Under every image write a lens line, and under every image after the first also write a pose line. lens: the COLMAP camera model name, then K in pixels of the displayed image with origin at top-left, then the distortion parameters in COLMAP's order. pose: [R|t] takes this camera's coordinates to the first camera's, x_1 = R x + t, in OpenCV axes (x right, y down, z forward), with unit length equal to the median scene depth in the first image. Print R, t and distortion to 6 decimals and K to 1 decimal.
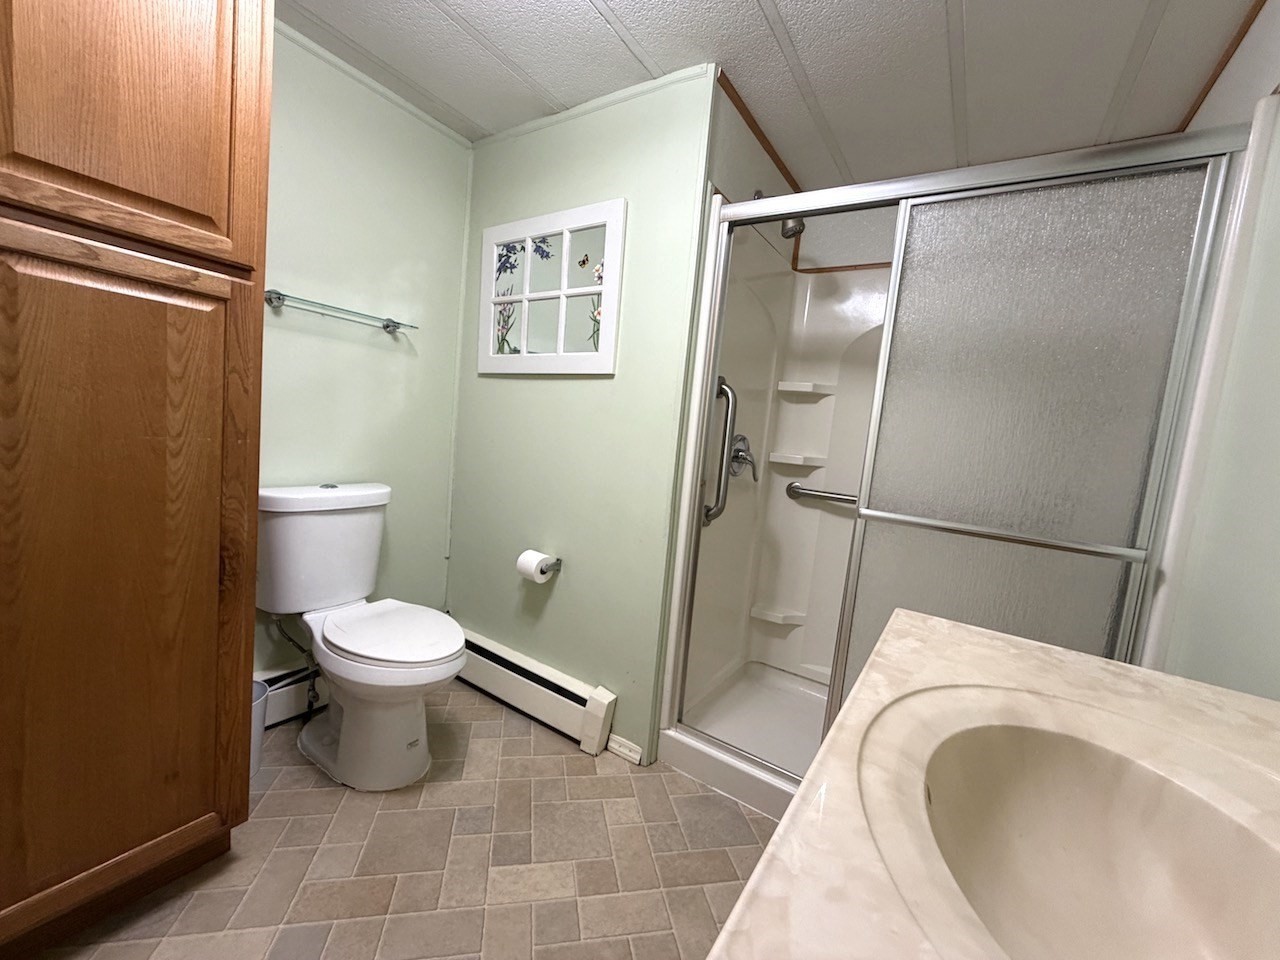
lens RADIAL K [[524.0, 0, 637.0], [0, 524.0, 481.1], [0, 0, 1]] dist [0.000867, -0.000272]
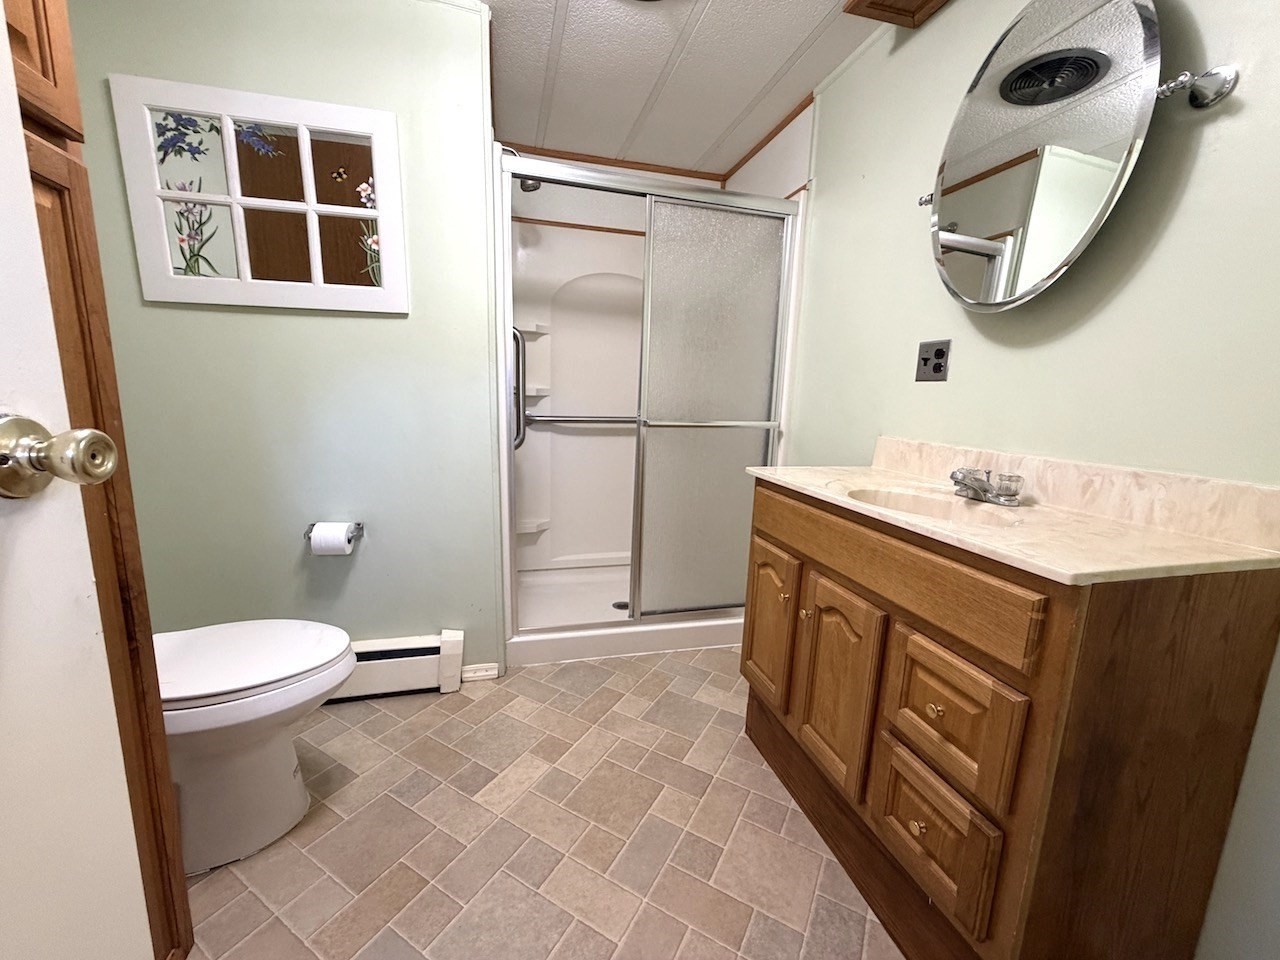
lens RADIAL K [[524.0, 0, 648.3], [0, 524.0, 484.7], [0, 0, 1]] dist [0.000867, -0.000272]
pose [[0.643619, -0.209911, 0.735997, -0.513310], [0.106355, 0.976853, 0.185599, -0.032023], [-0.757920, -0.041178, 0.651047, 0.046866]]
